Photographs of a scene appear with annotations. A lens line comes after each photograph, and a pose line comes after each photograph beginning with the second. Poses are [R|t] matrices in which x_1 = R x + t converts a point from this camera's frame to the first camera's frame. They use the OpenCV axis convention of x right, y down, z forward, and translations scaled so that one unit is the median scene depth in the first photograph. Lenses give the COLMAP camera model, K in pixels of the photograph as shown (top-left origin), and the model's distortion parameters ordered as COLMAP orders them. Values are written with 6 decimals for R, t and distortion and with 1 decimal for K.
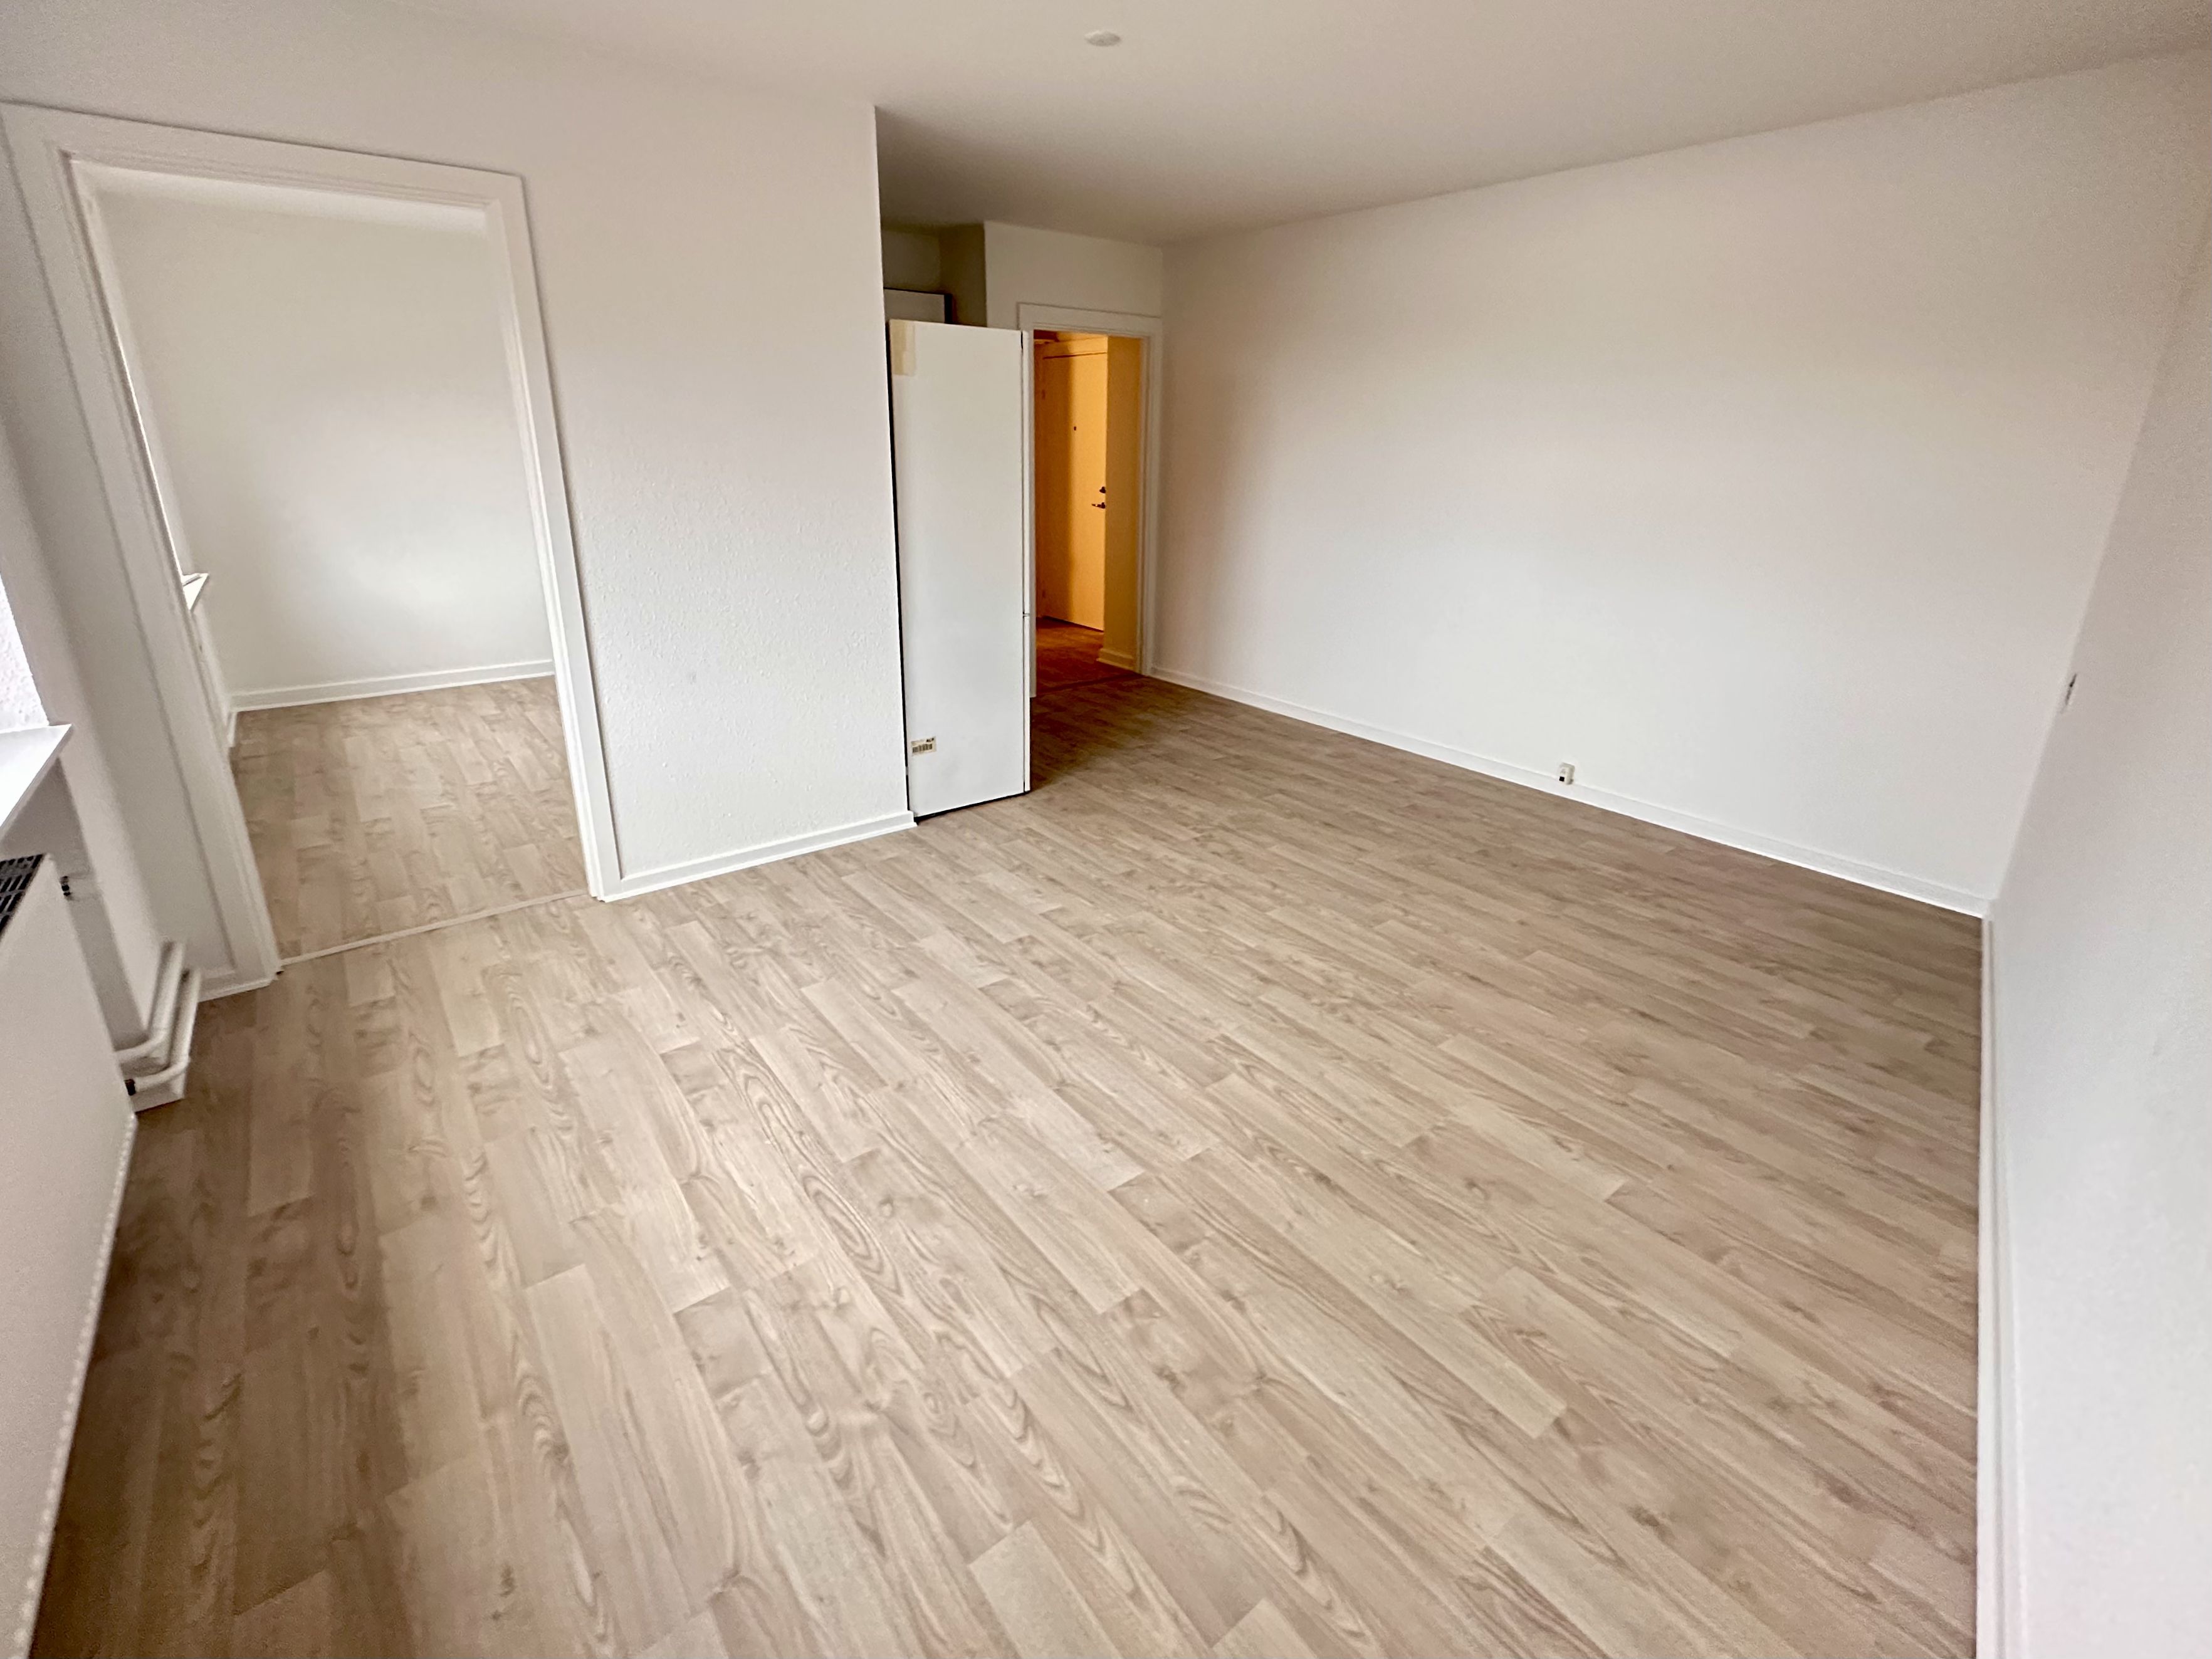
lens RADIAL K [[1007.8, 0, 1098.6], [0, 1007.8, 751.7], [0, 0, 1]] dist [-0.000273, 0.000047]
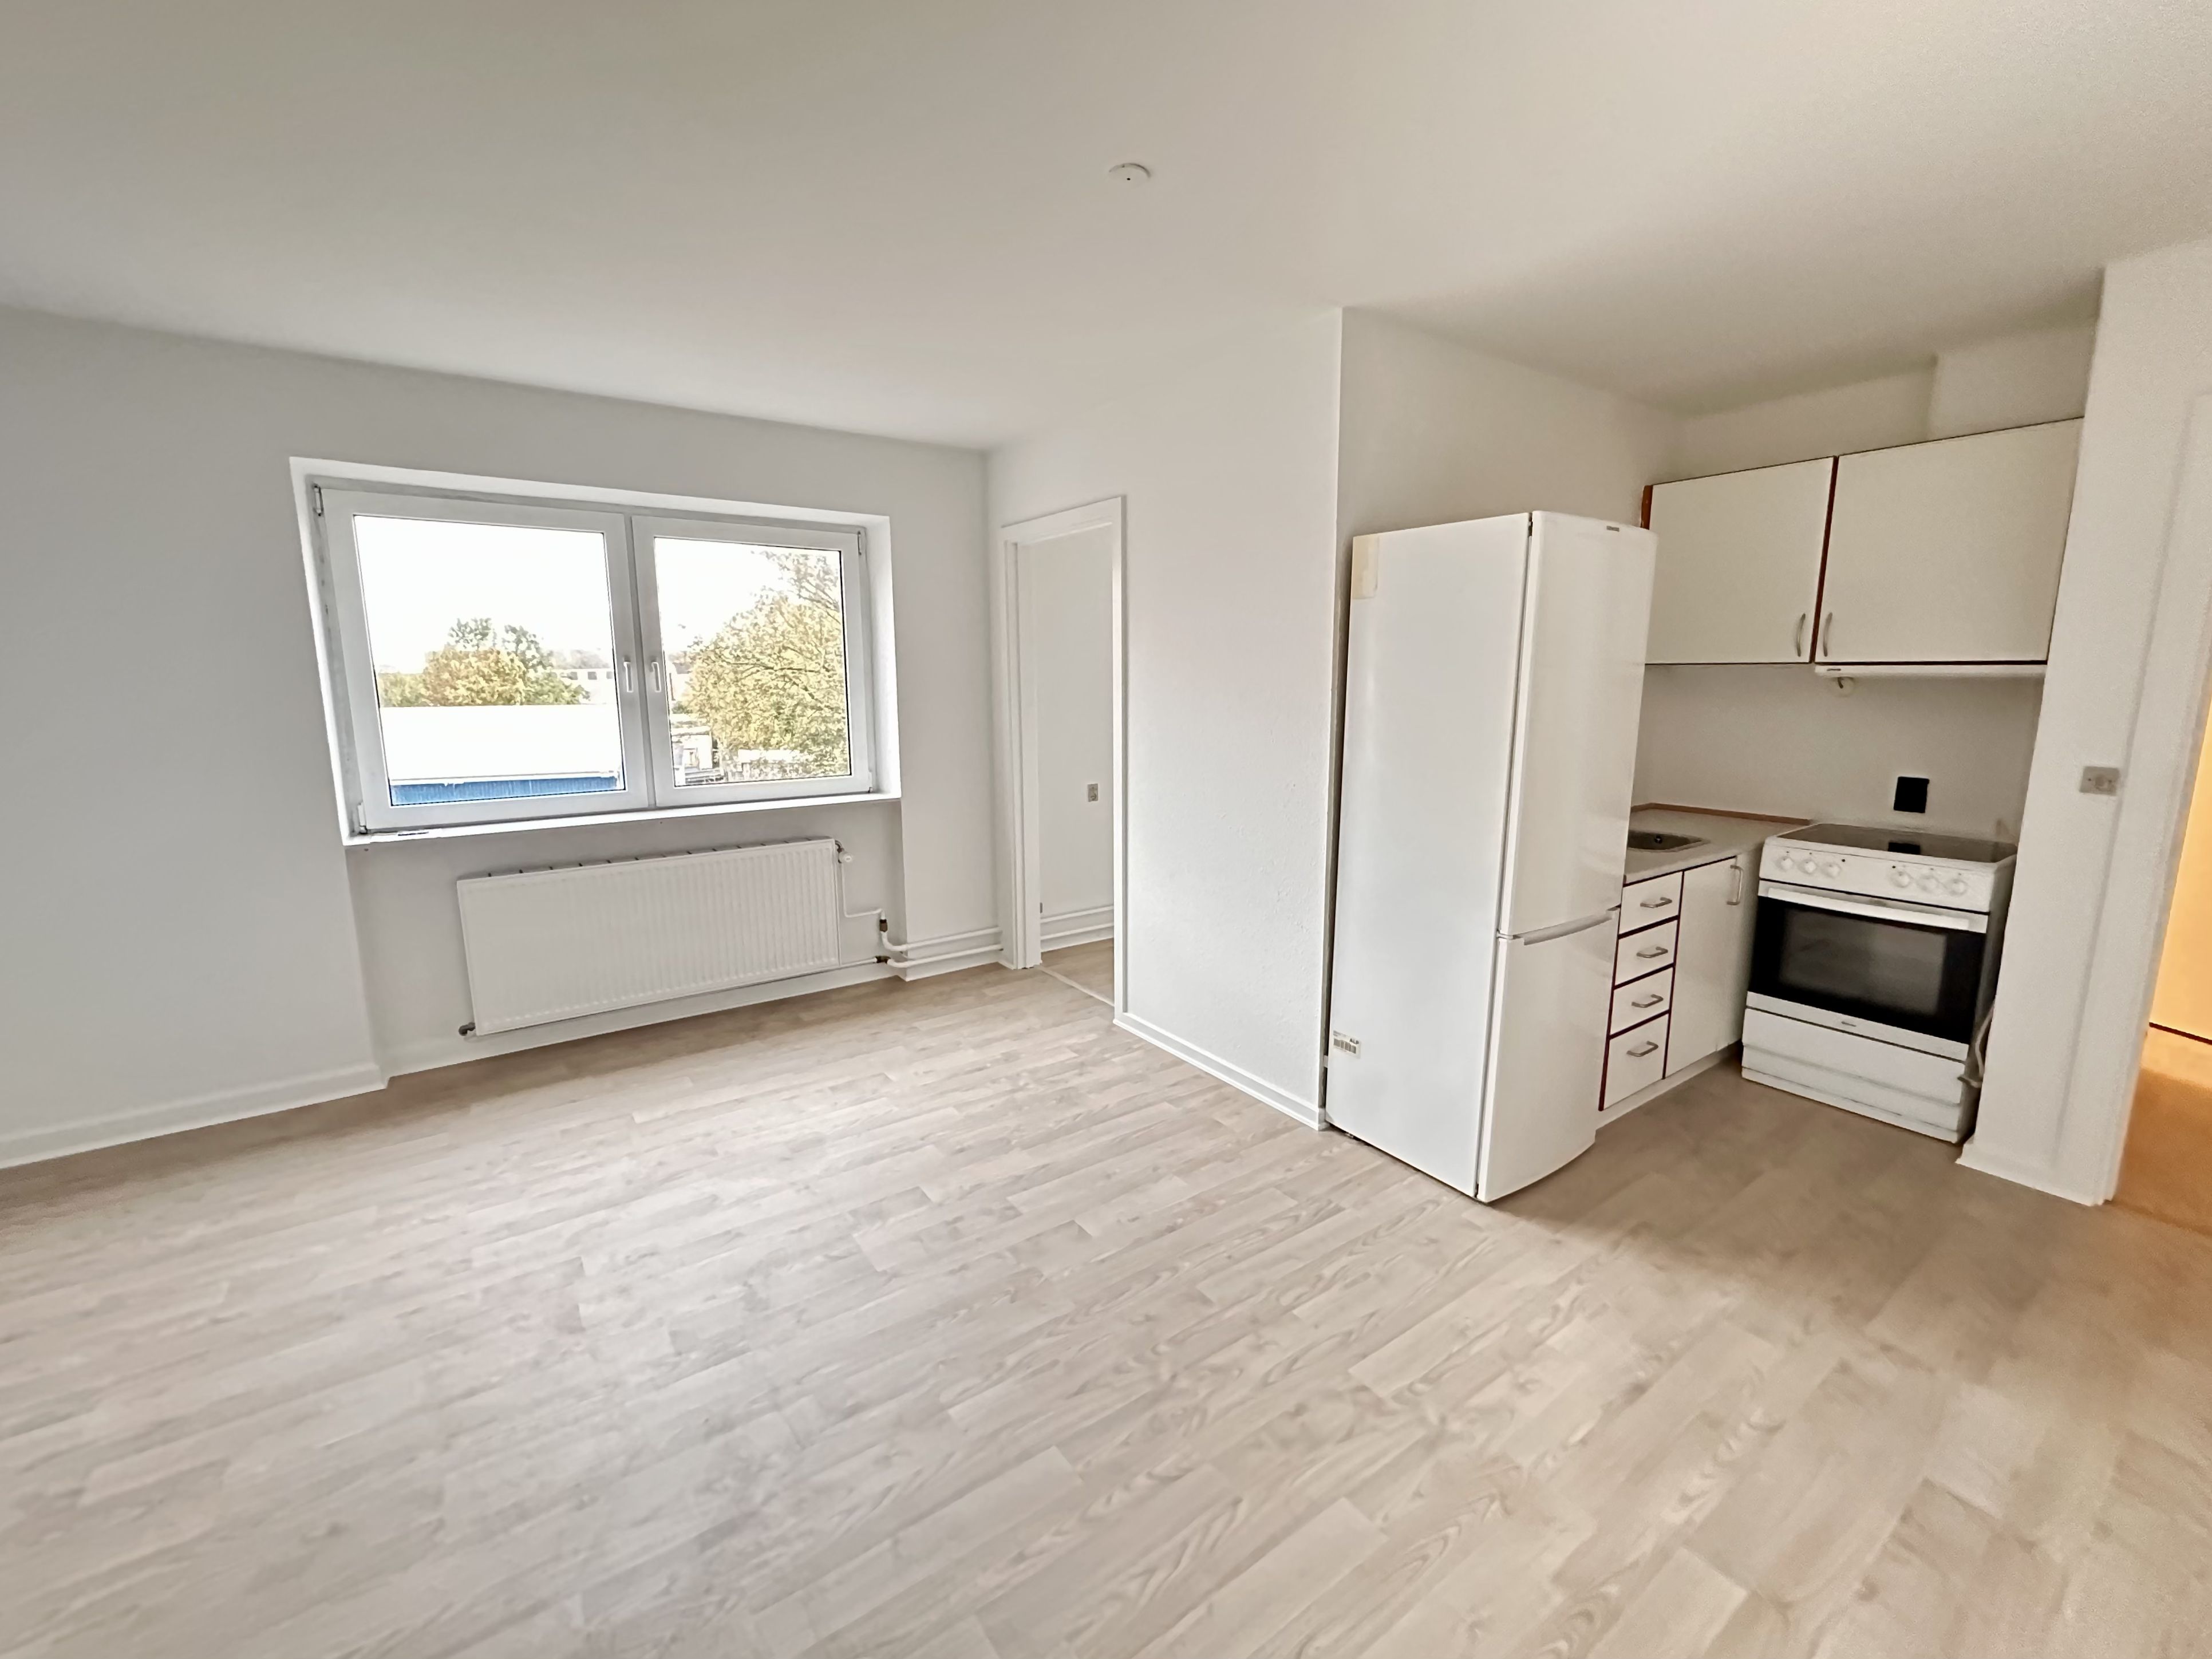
lens RADIAL K [[907.4, 0, 1103.9], [0, 907.4, 831.6], [0, 0, 1]] dist [-0.000284, 0.000461]
pose [[-0.051236, 0.161050, -0.985615, 0.682829], [-0.292548, 0.941199, 0.169000, -0.301605], [0.954877, 0.296998, -0.001109, 0.993371]]
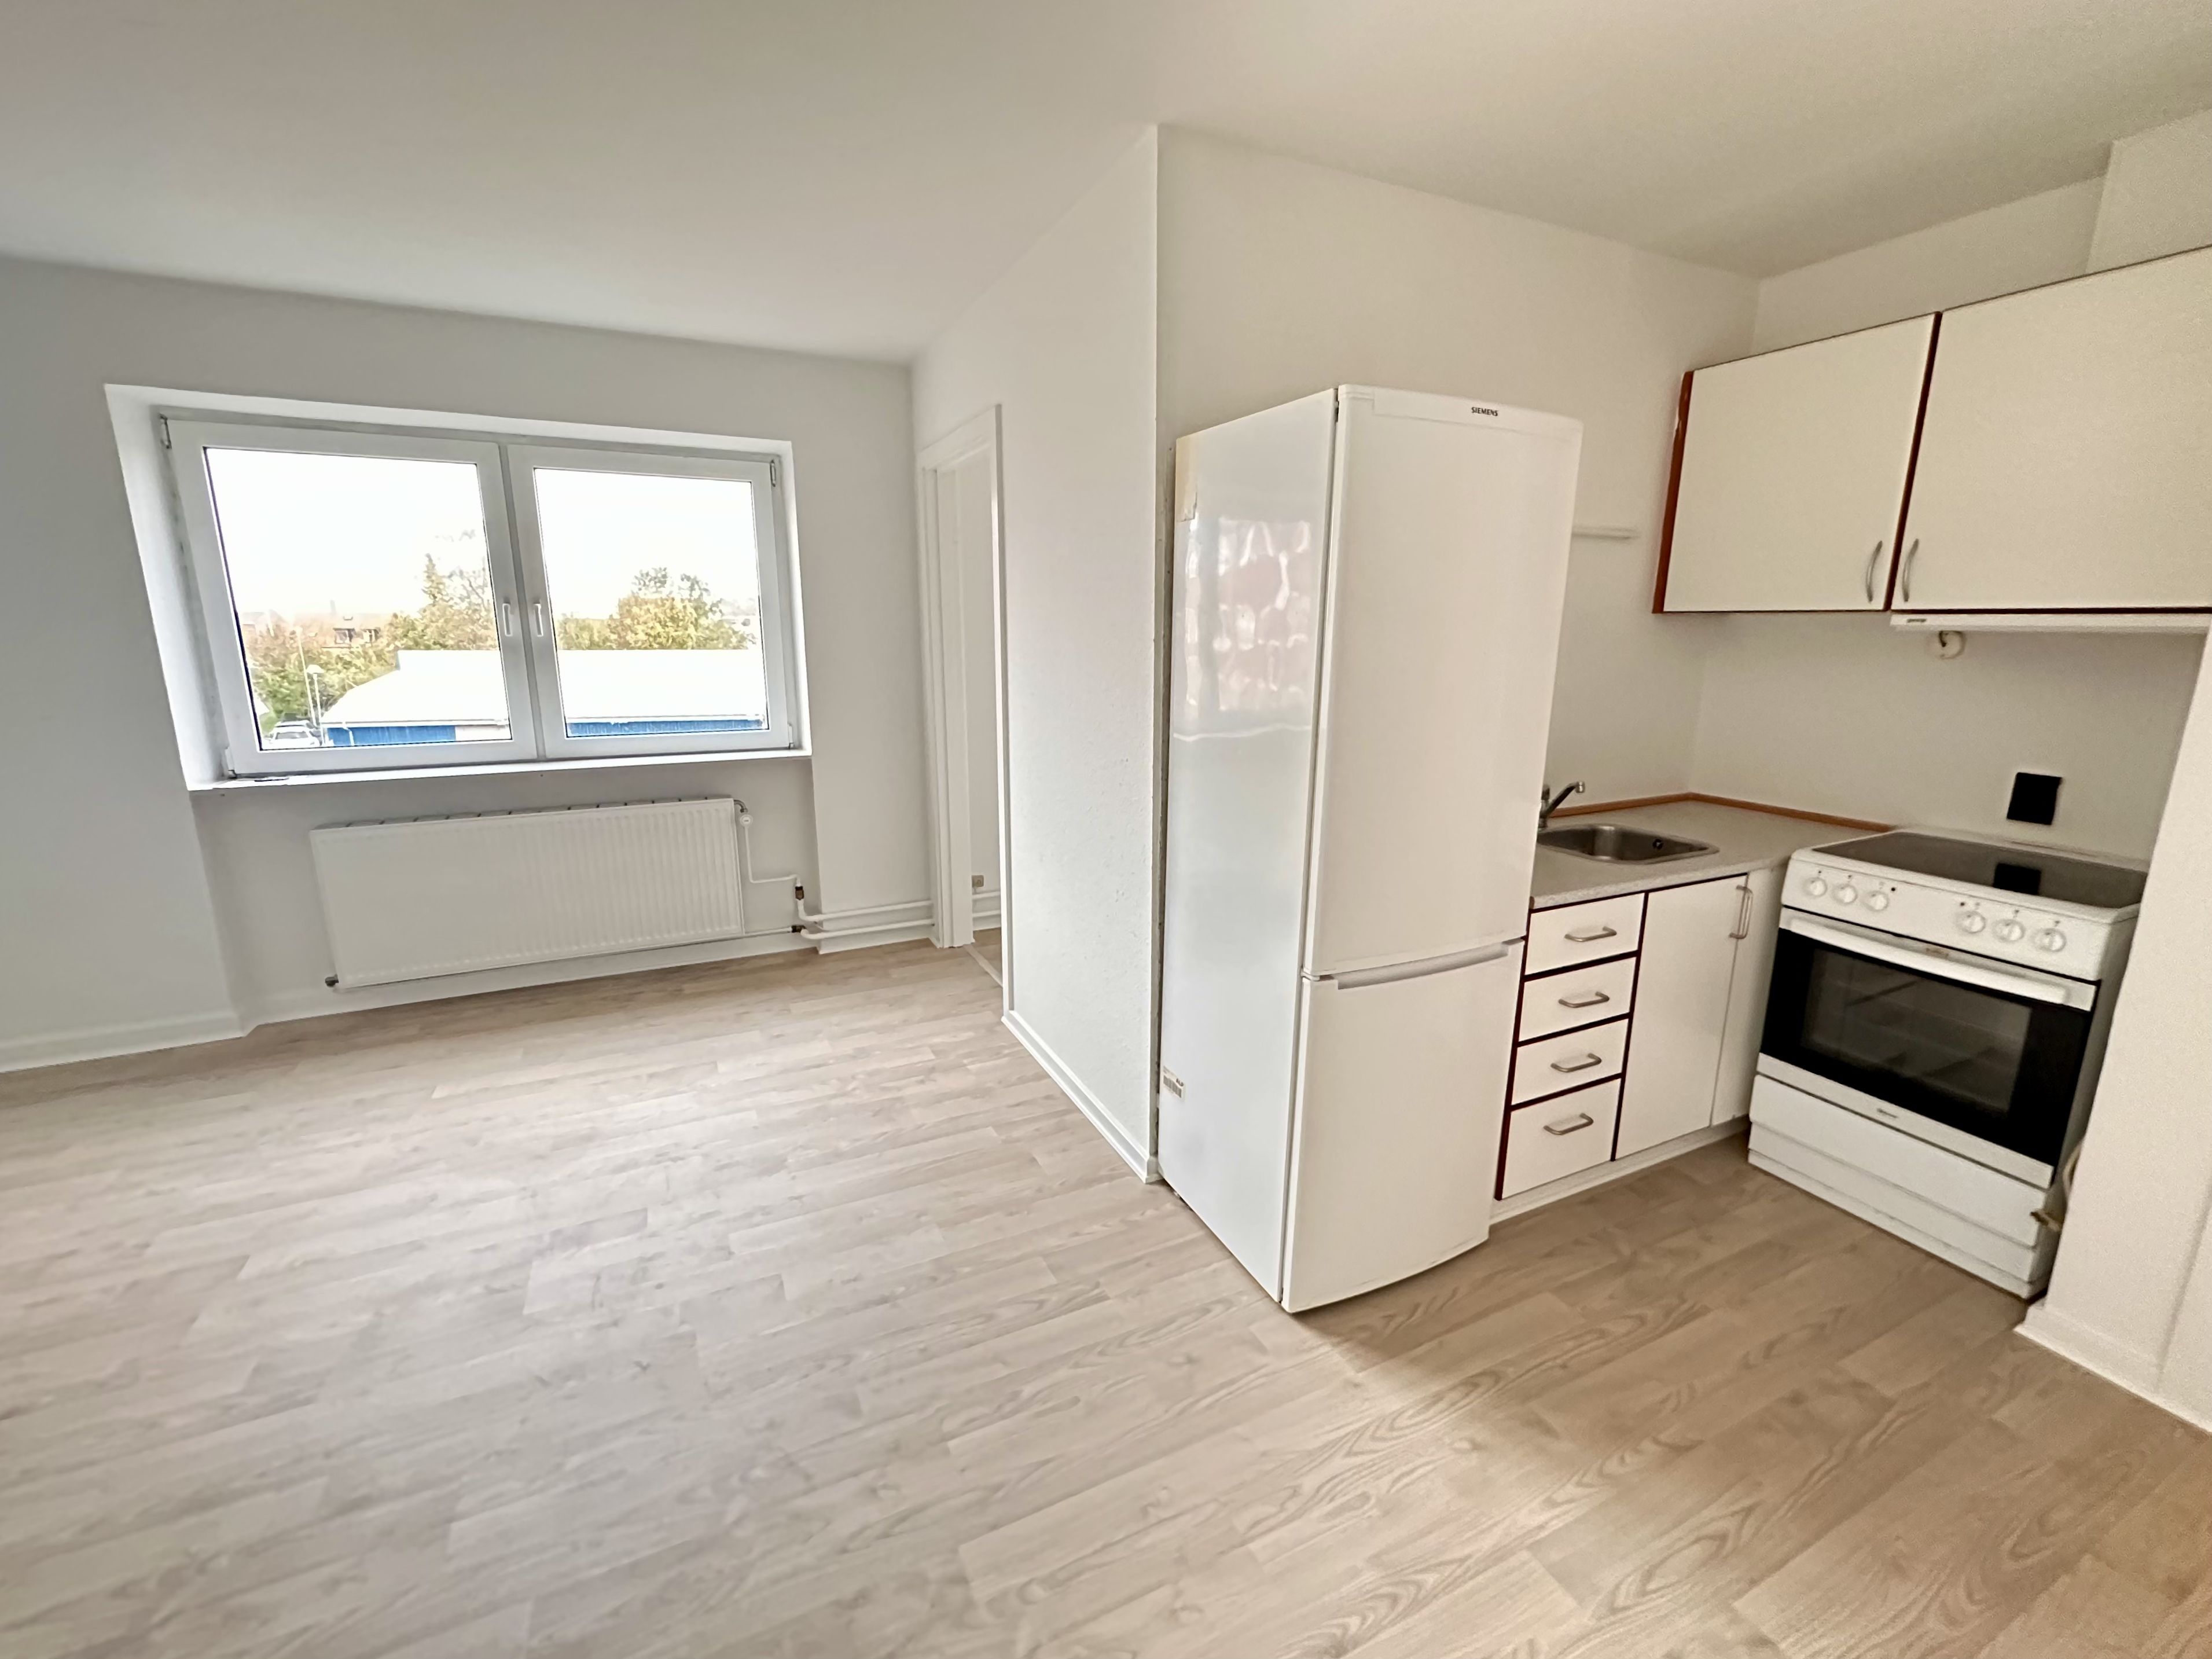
lens RADIAL K [[917.9, 0, 1106.0], [0, 917.9, 829.5], [0, 0, 1]] dist [0.000771, -0.000277]
pose [[-0.213864, 0.202340, -0.955678, 0.478849], [-0.295329, 0.919141, 0.260694, -0.388281], [0.931151, 0.337993, -0.136814, 1.279762]]
